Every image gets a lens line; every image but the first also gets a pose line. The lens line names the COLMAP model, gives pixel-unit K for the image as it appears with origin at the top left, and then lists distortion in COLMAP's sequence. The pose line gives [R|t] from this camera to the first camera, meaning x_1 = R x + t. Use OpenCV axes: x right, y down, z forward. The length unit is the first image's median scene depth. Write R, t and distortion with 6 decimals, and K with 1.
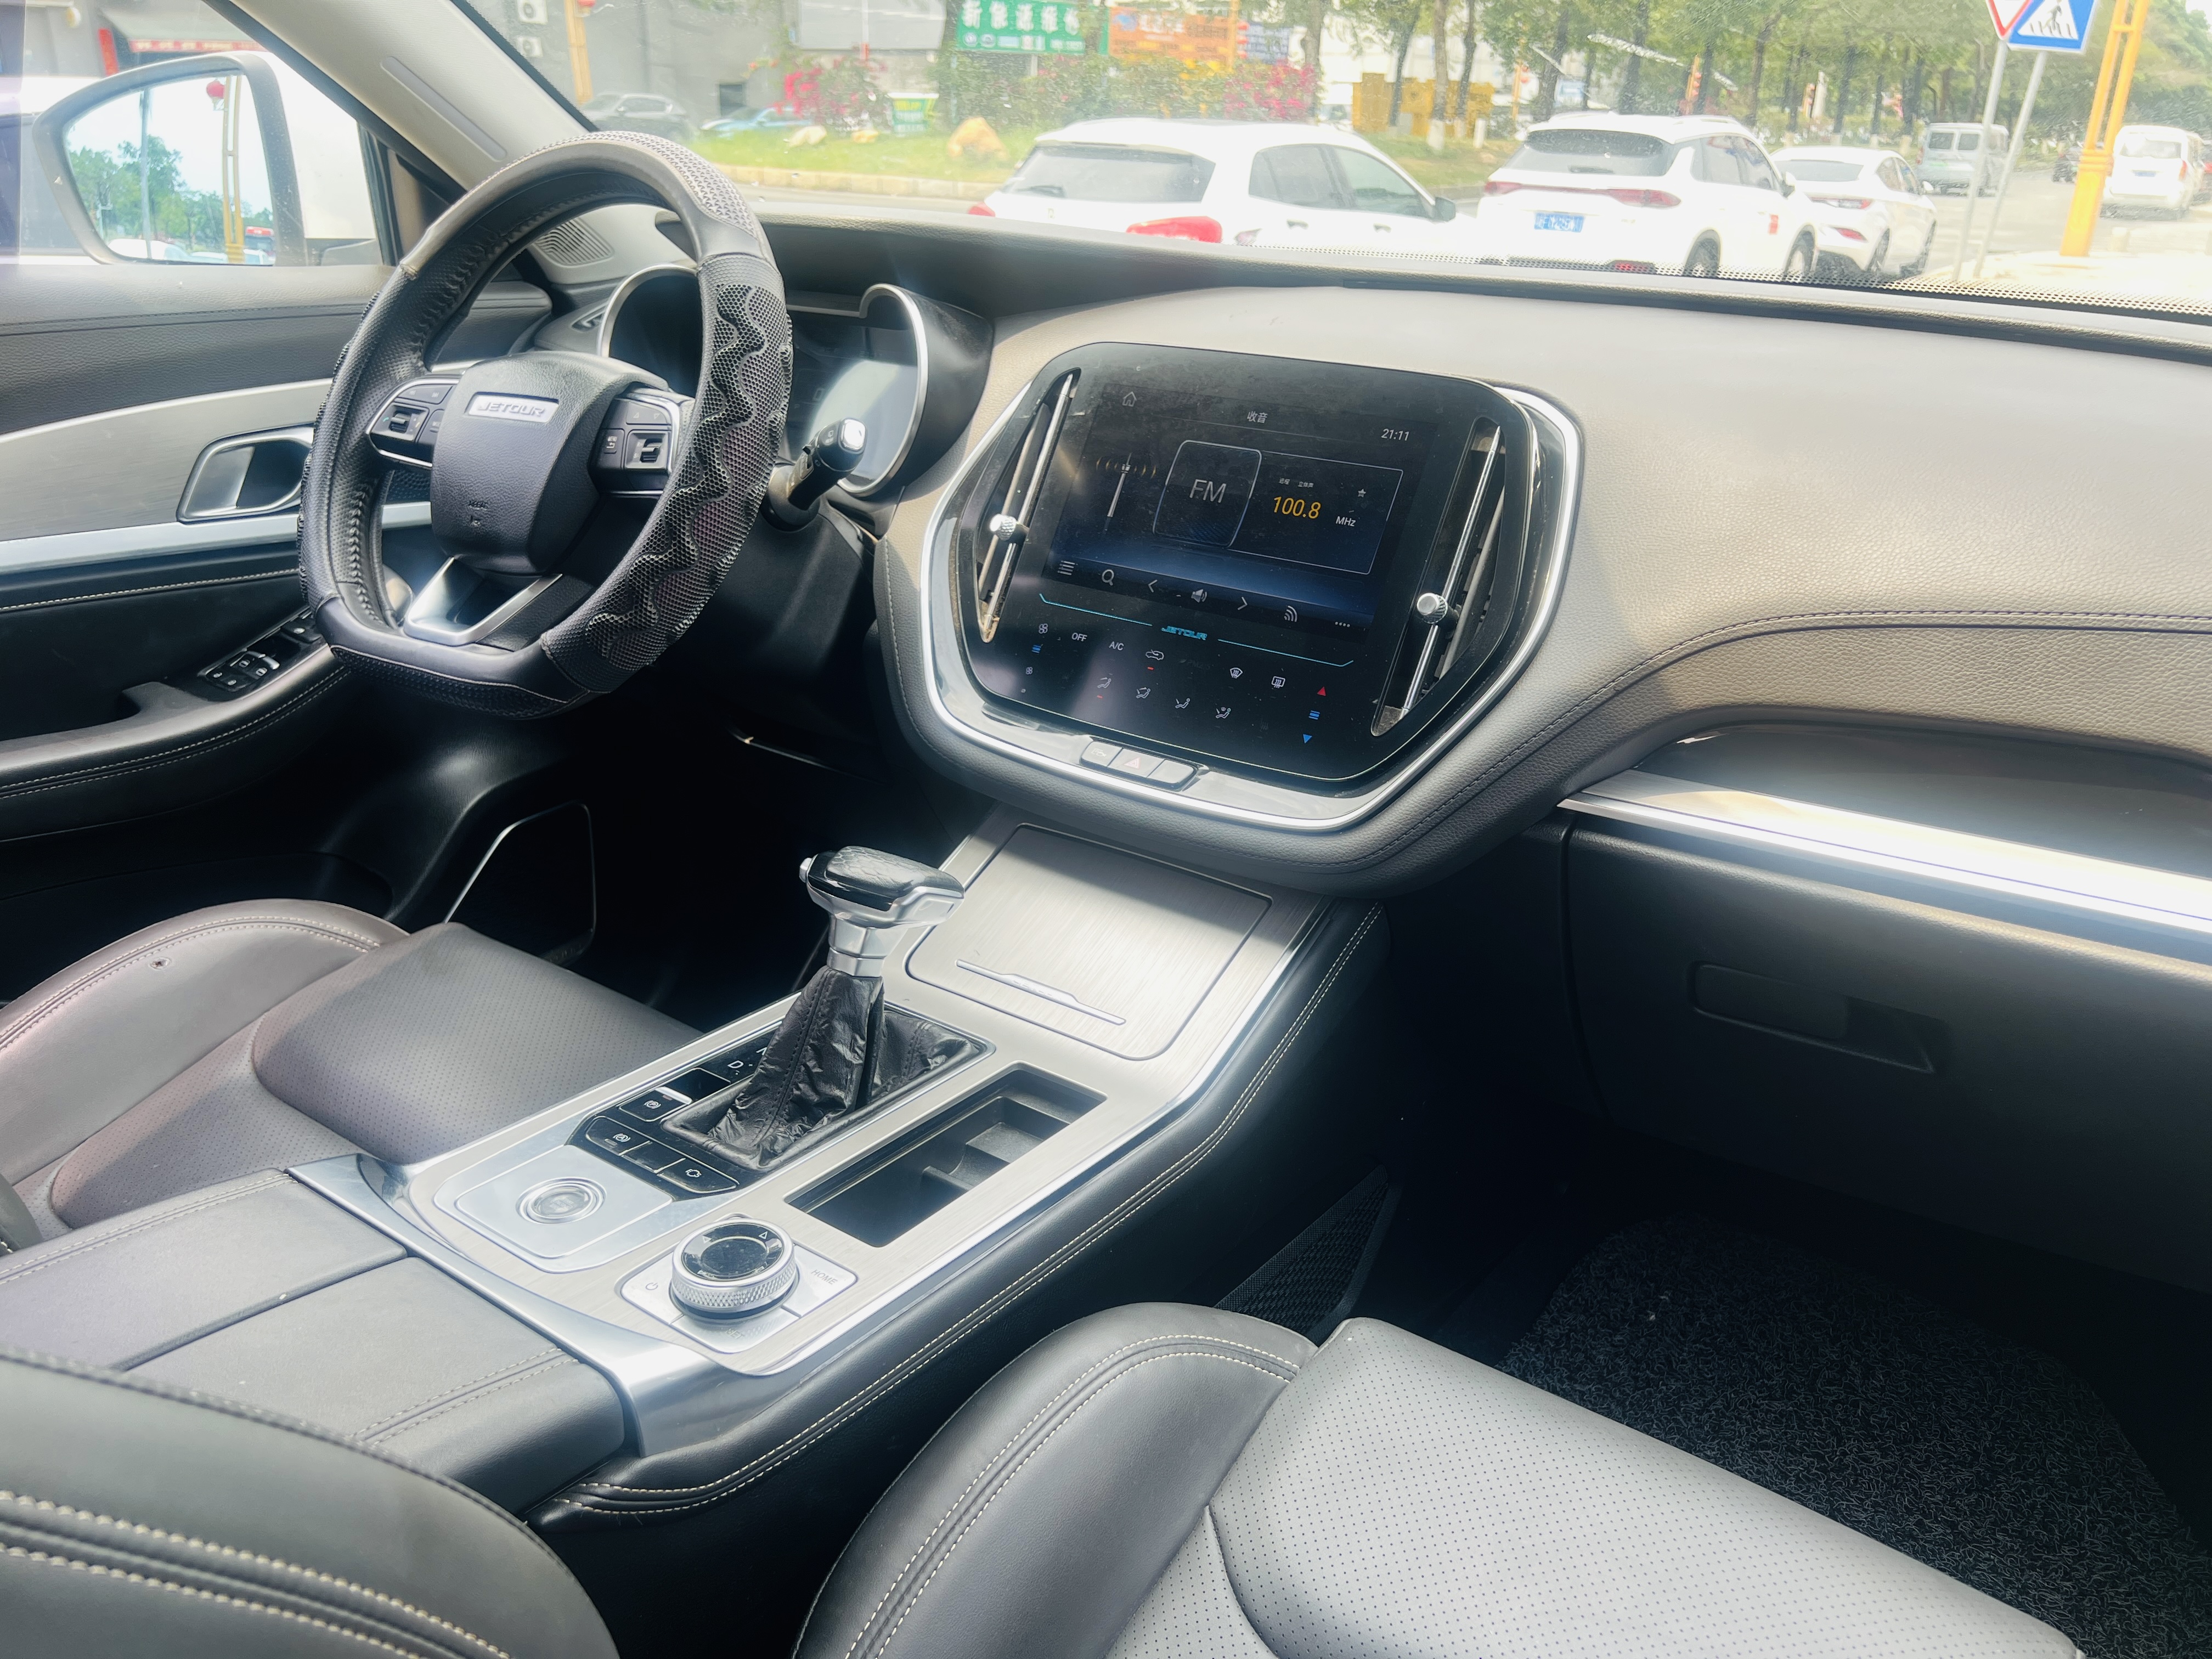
lens RADIAL K [[1634.5, 0, 1095.0], [0, 1634.5, 864.7], [0, 0, 1]] dist [0.059717, -0.079695]
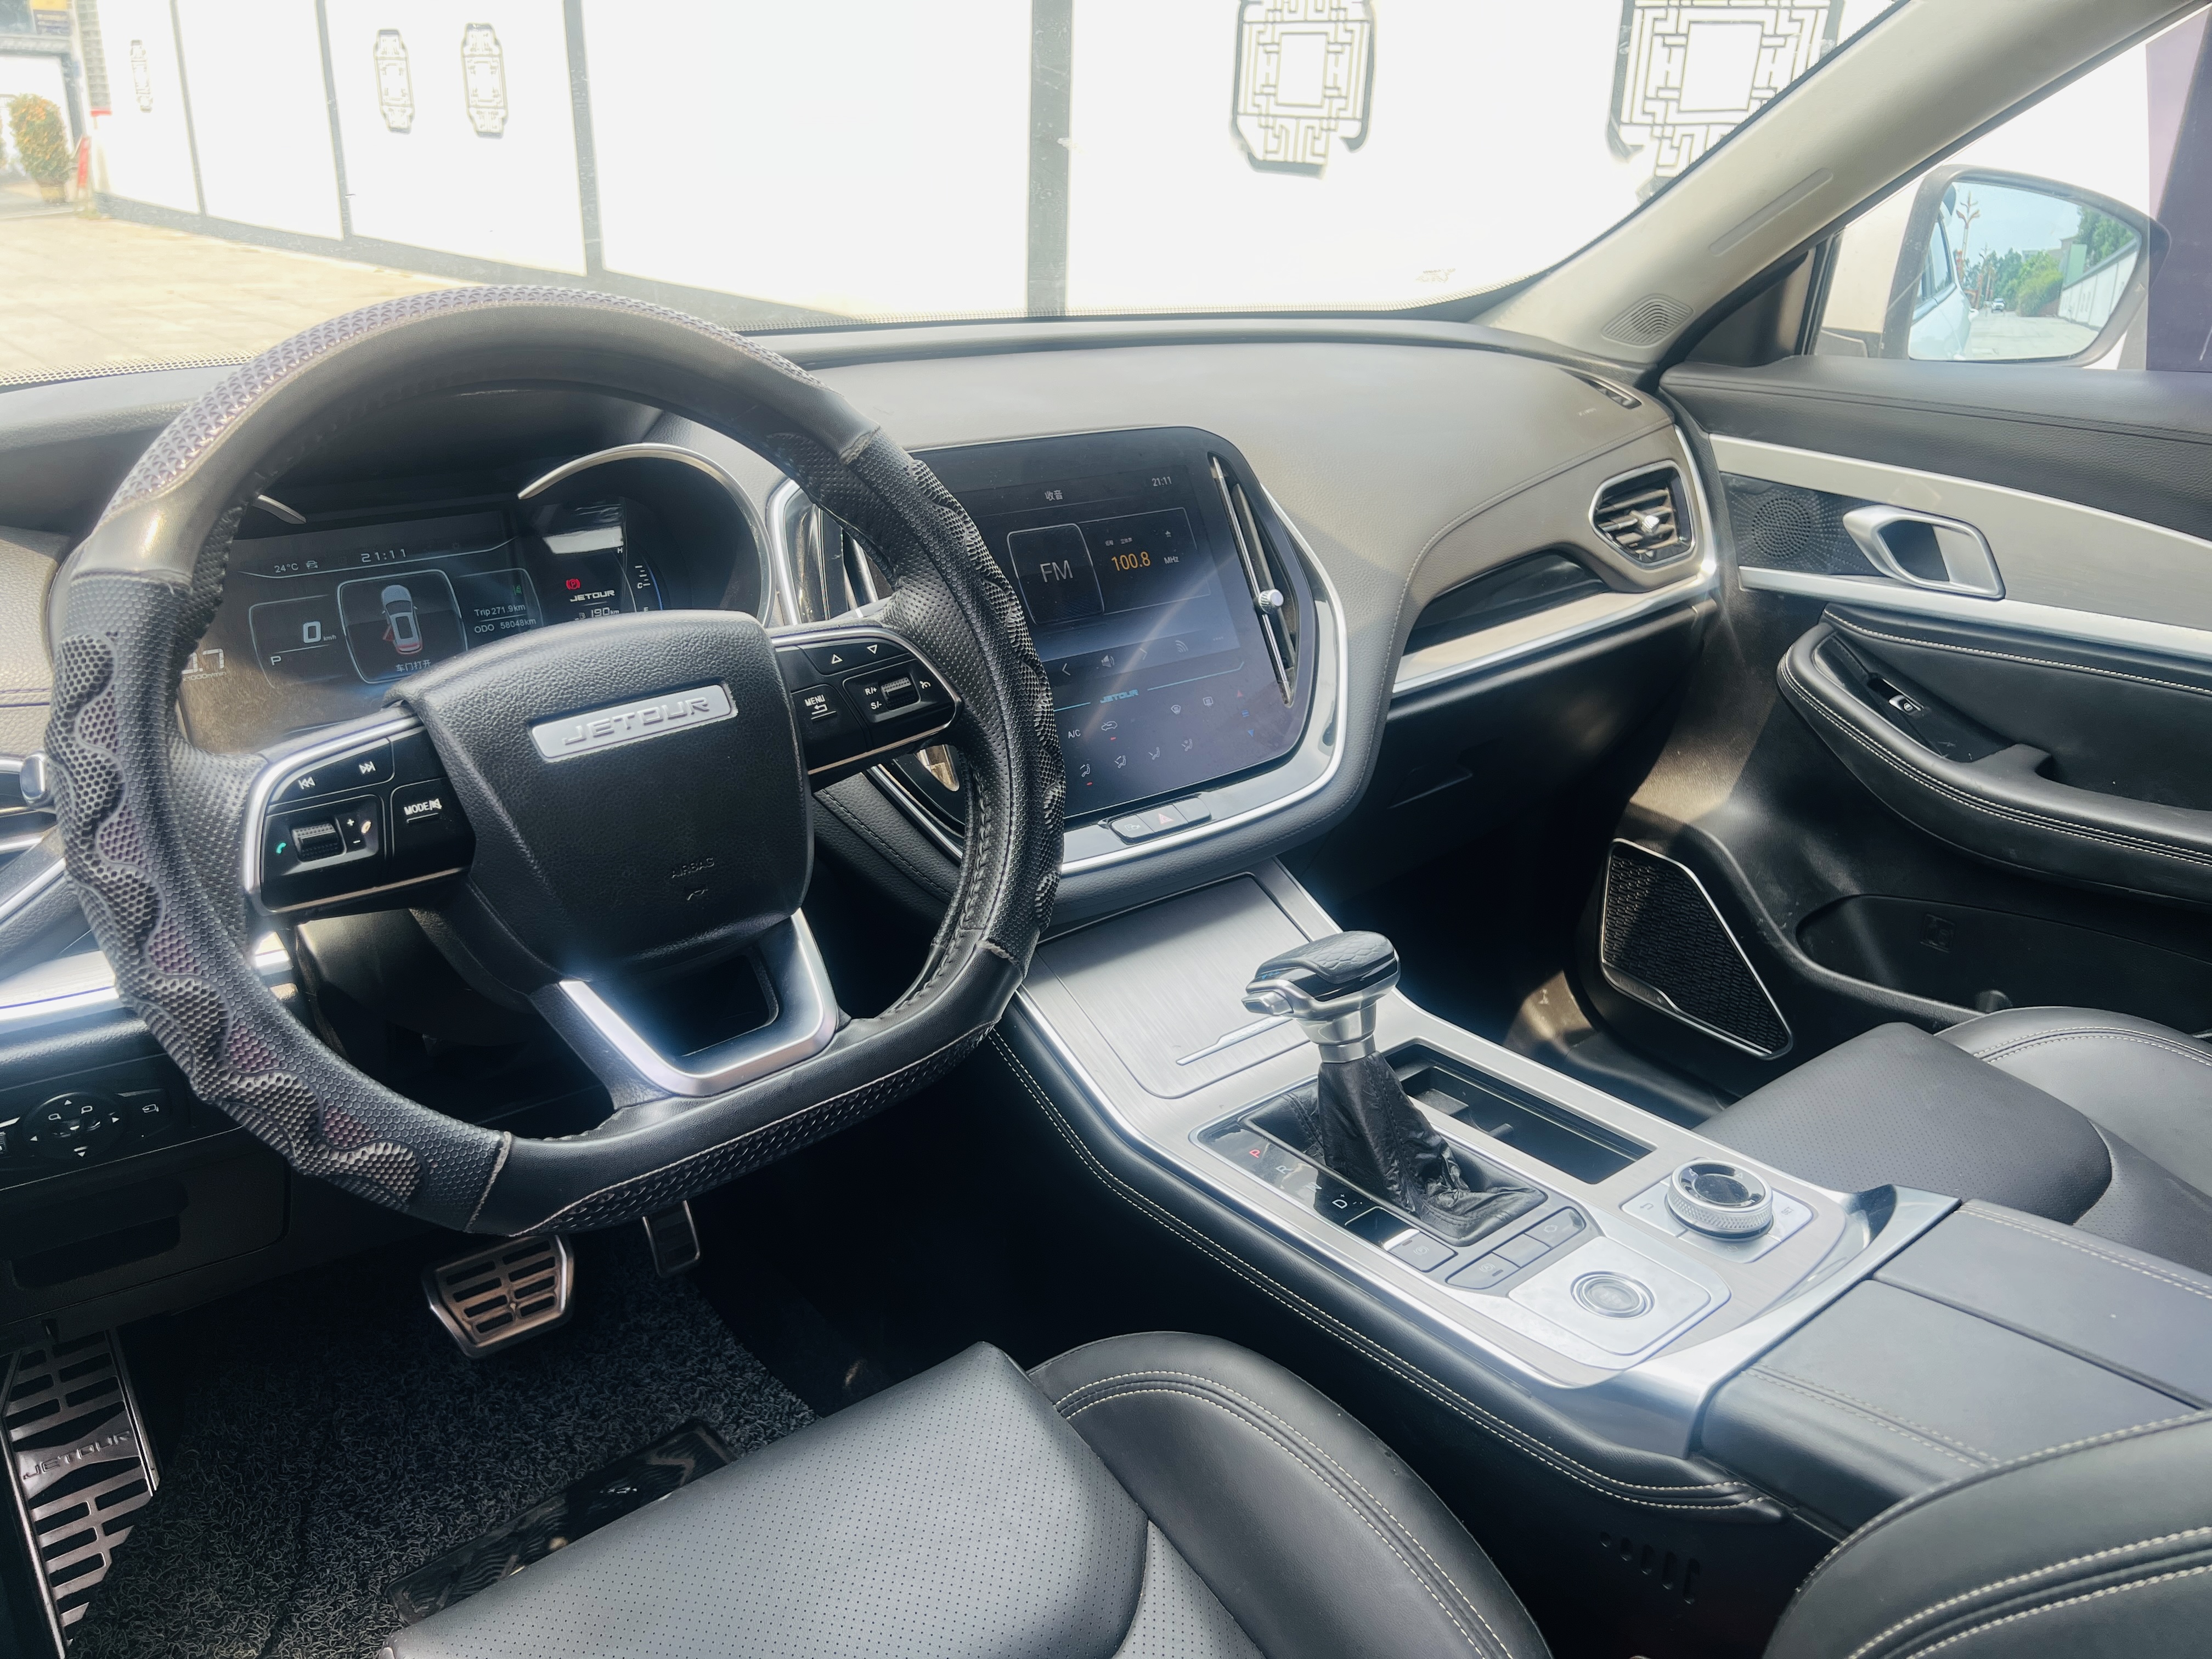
lens RADIAL K [[1634.5, 0, 1095.0], [0, 1634.5, 864.7], [0, 0, 1]] dist [0.059717, -0.079695]
pose [[0.261062, -0.396635, 0.880072, -0.932975], [0.387614, 0.878034, 0.280736, -0.349679], [-0.884083, 0.267839, 0.382963, 0.624450]]
